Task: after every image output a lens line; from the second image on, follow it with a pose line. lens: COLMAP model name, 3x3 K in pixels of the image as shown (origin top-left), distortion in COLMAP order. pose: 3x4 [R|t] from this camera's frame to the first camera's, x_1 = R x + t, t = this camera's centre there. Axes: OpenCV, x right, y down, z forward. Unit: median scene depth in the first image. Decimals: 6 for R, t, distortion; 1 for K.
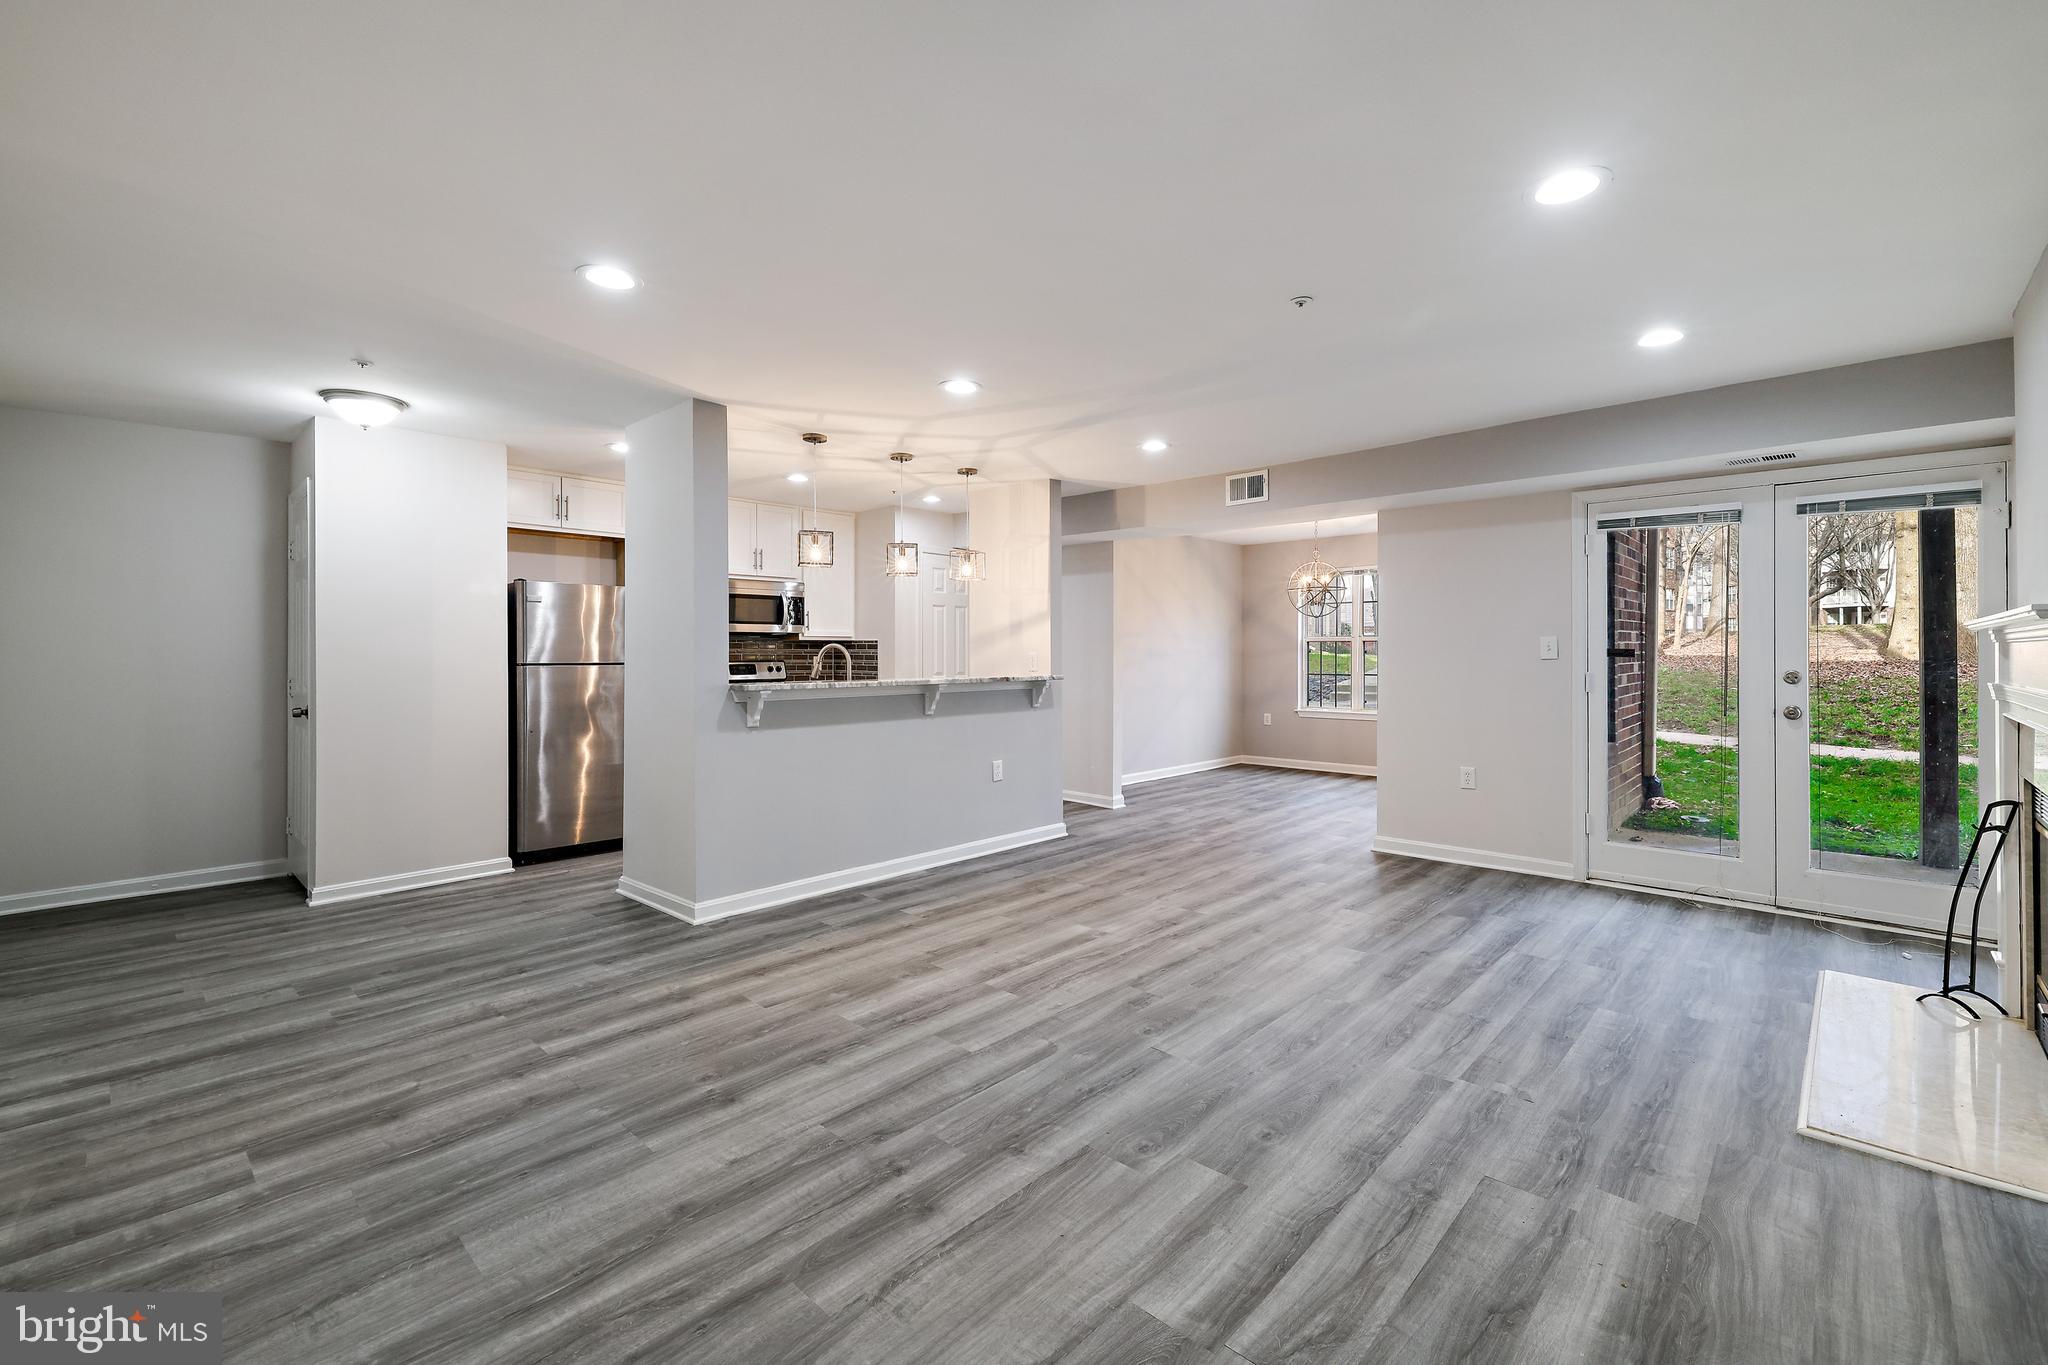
lens RADIAL K [[853.5, 0, 1016.8], [0, 853.5, 669.6], [0, 0, 1]] dist [0.012322, -0.004603]
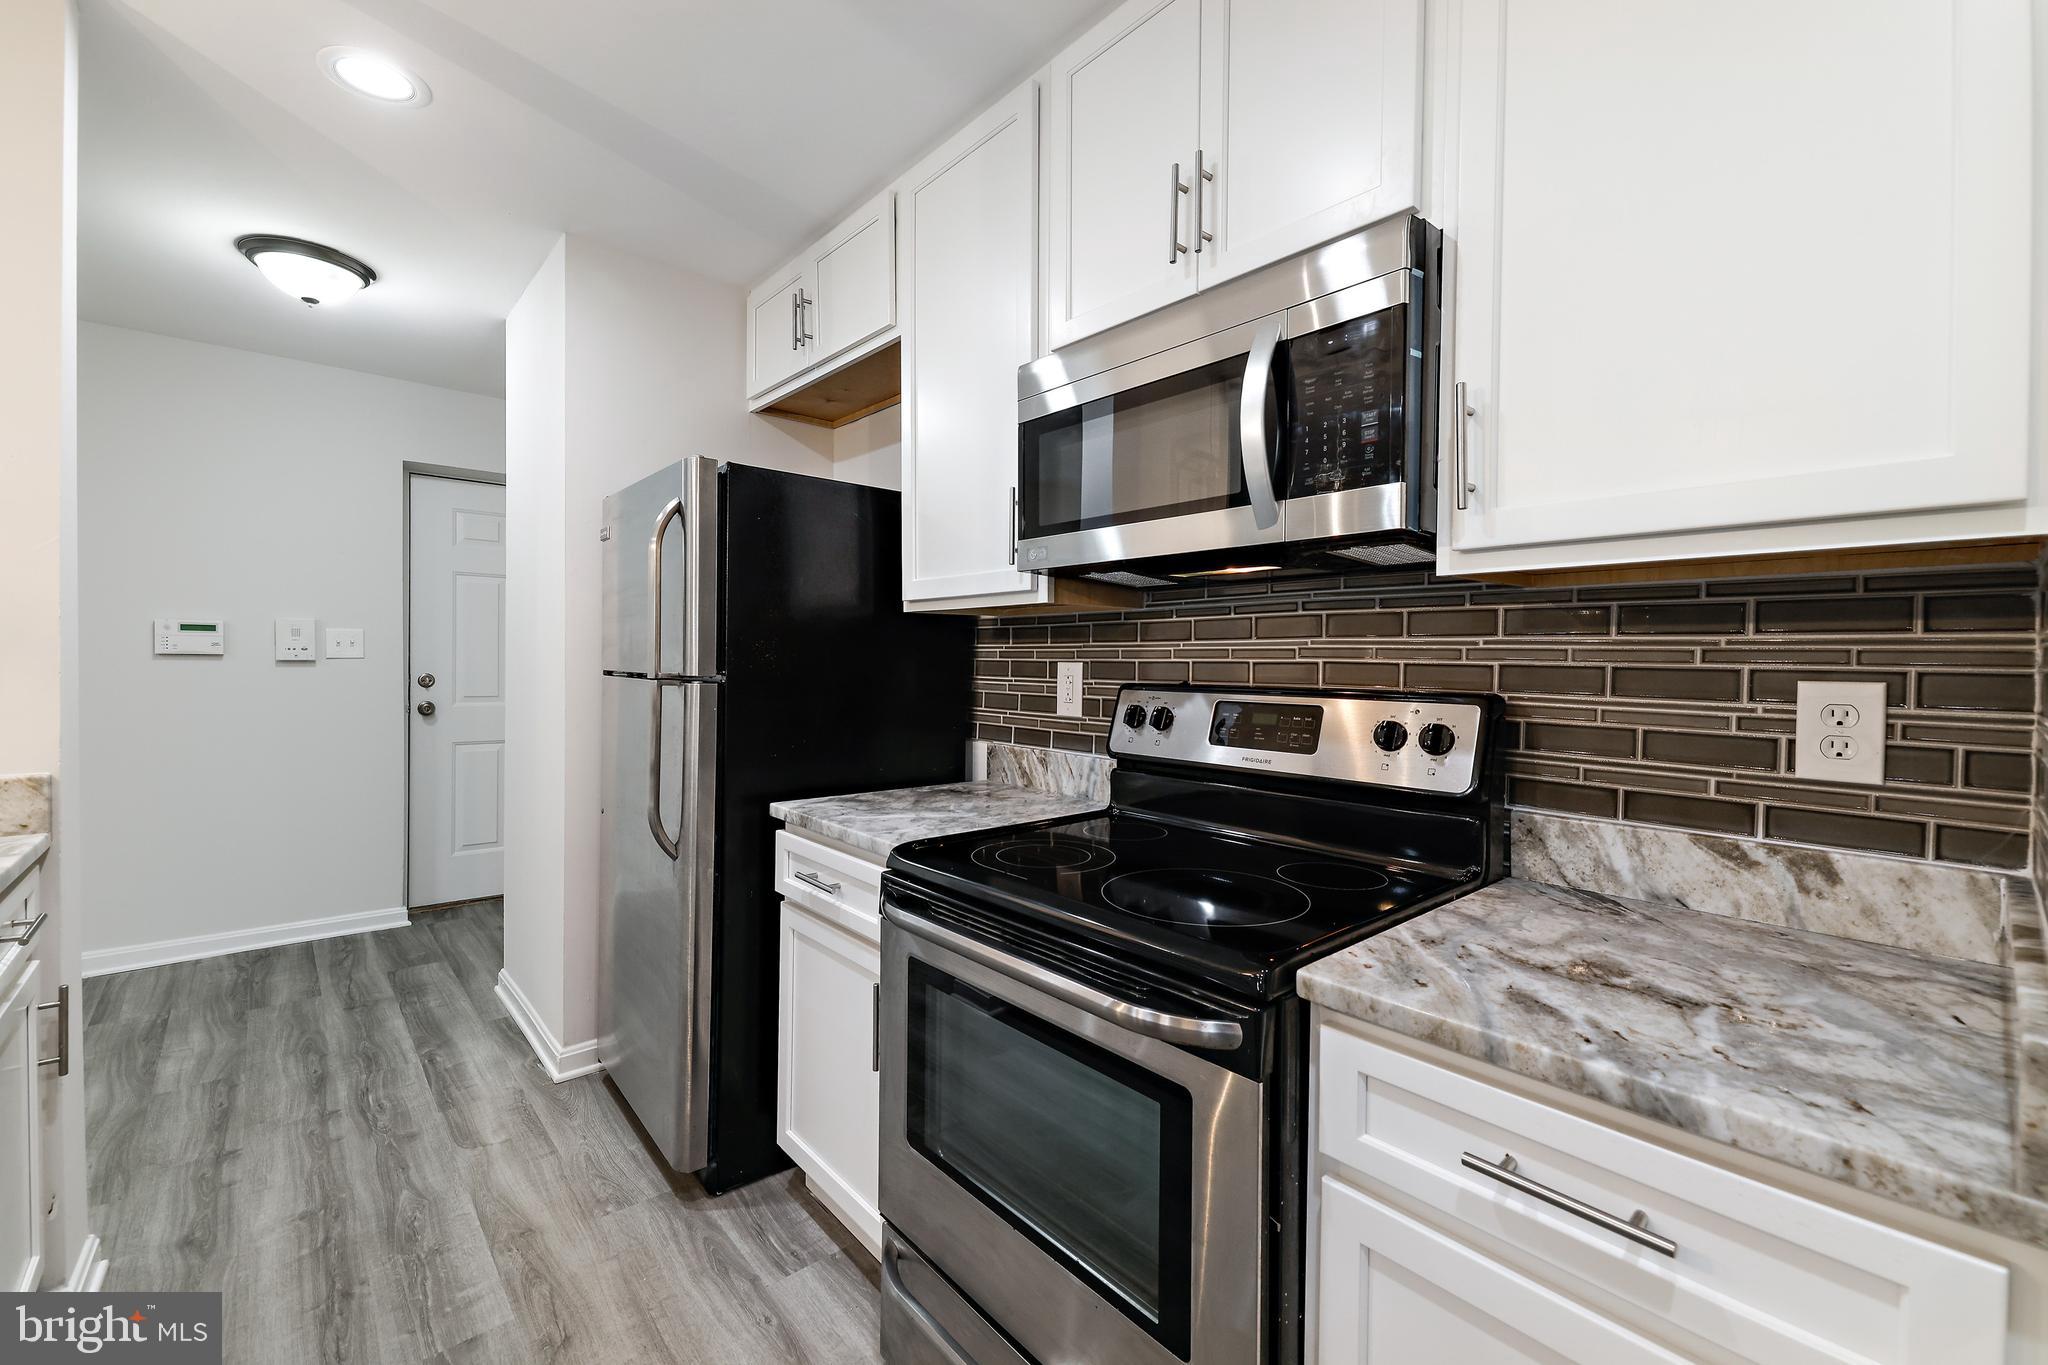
lens RADIAL K [[839.4, 0, 1024.9], [0, 839.4, 662.3], [0, 0, 1]] dist [0.002589, -0.000385]
pose [[-0.071078, 0.001404, -0.997470, -0.217864], [-0.035076, 0.999377, 0.003906, -0.040710], [0.996854, 0.035265, -0.070984, 2.388287]]
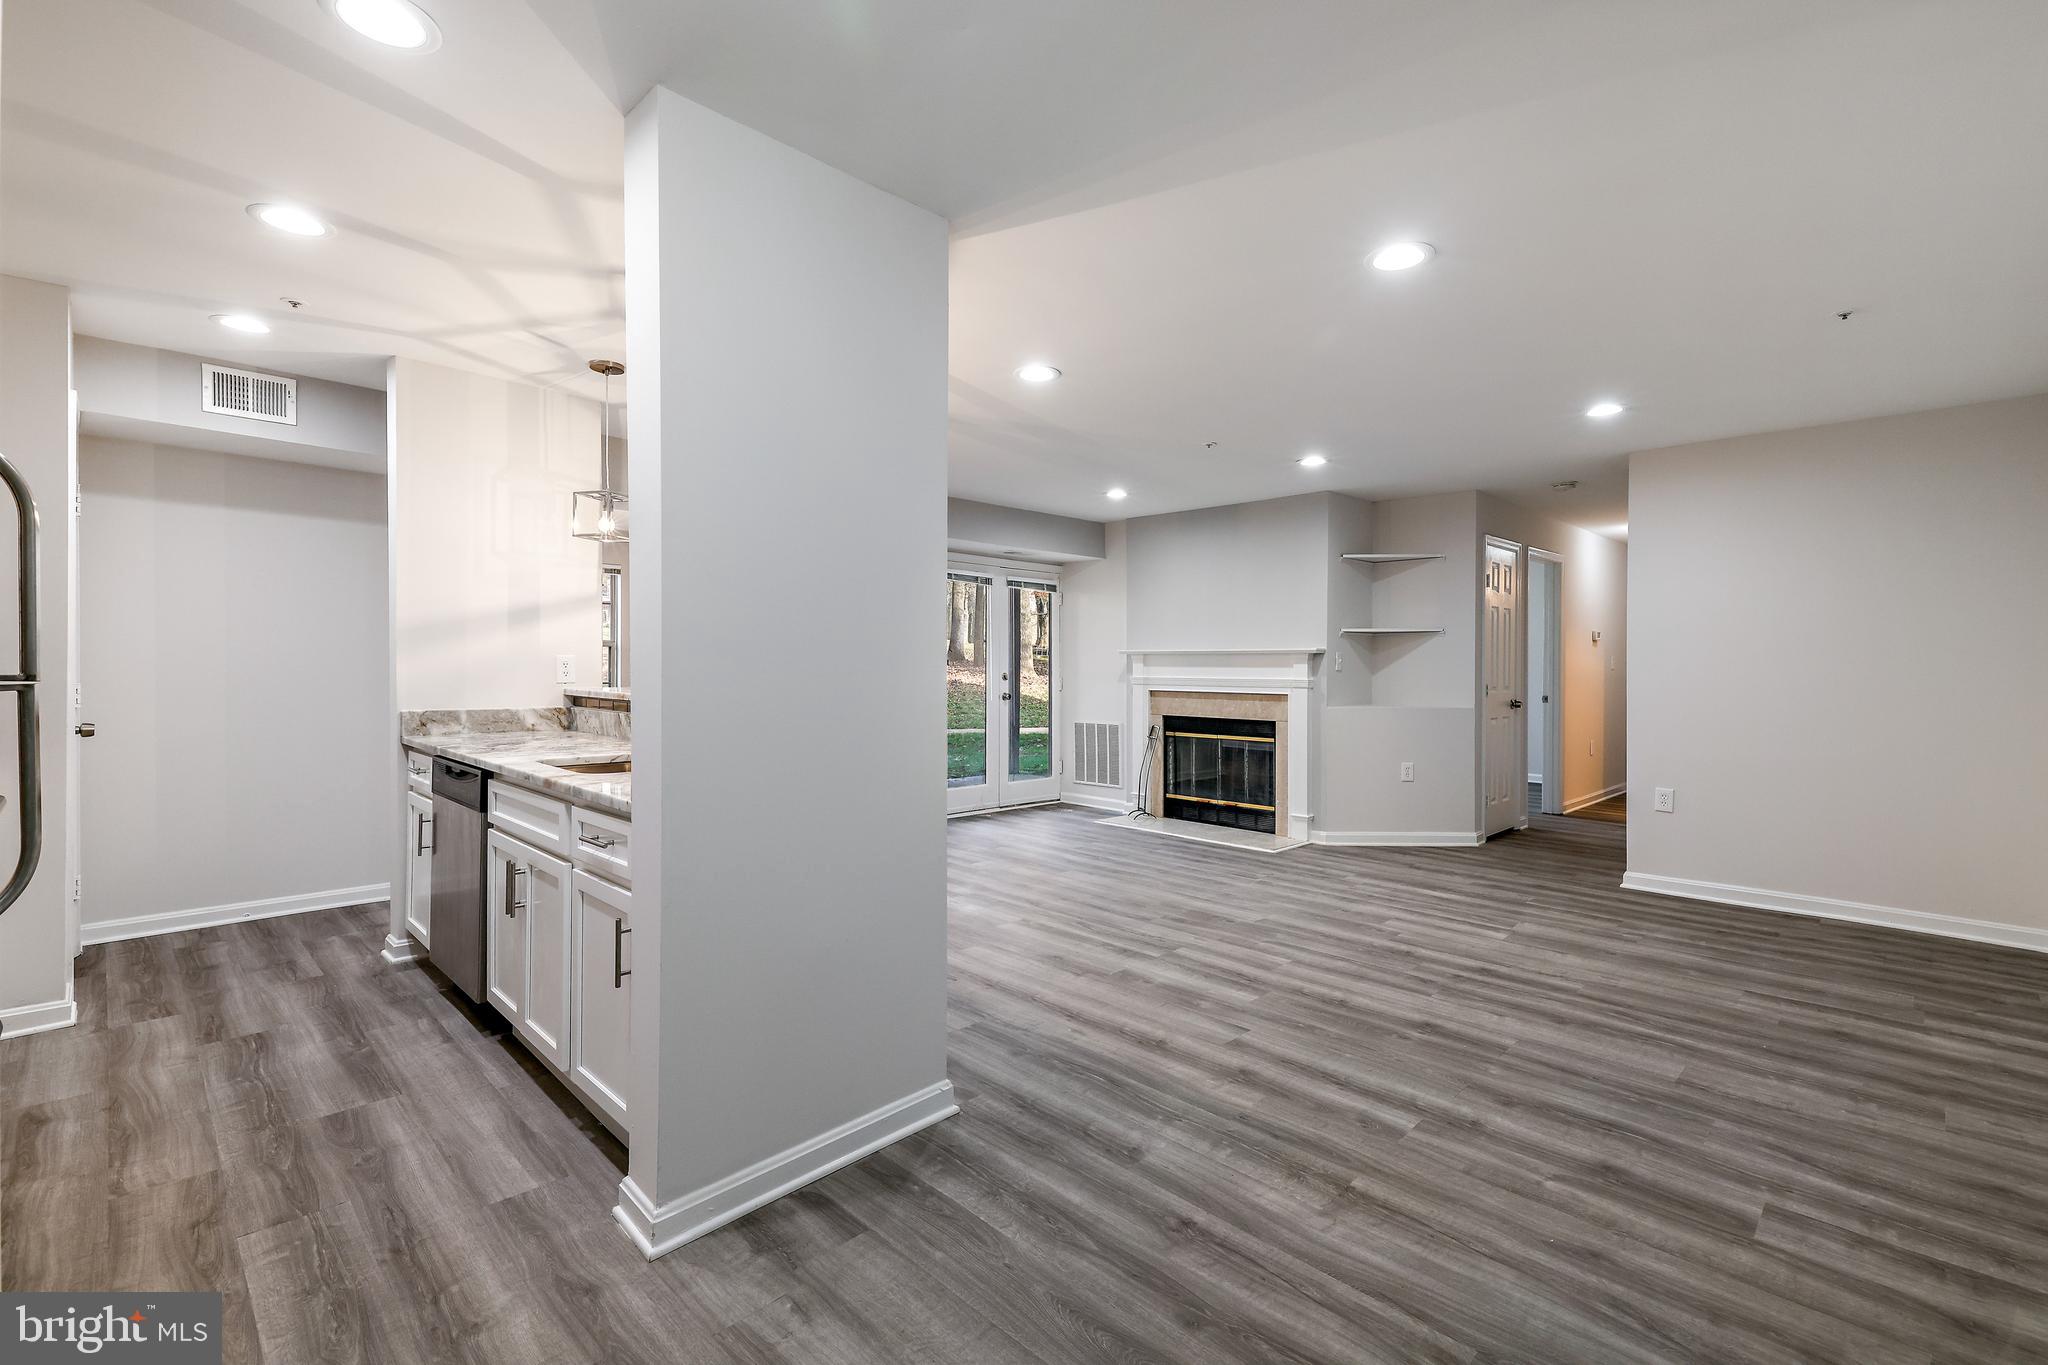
lens RADIAL K [[923.4, 0, 1020.7], [0, 923.4, 675.0], [0, 0, 1]] dist [0.033509, -0.011922]
pose [[0.026192, -0.009111, 0.999615, -1.492474], [0.012074, 0.999888, 0.008797, -0.013389], [-0.999584, 0.011839, 0.026299, 1.371565]]
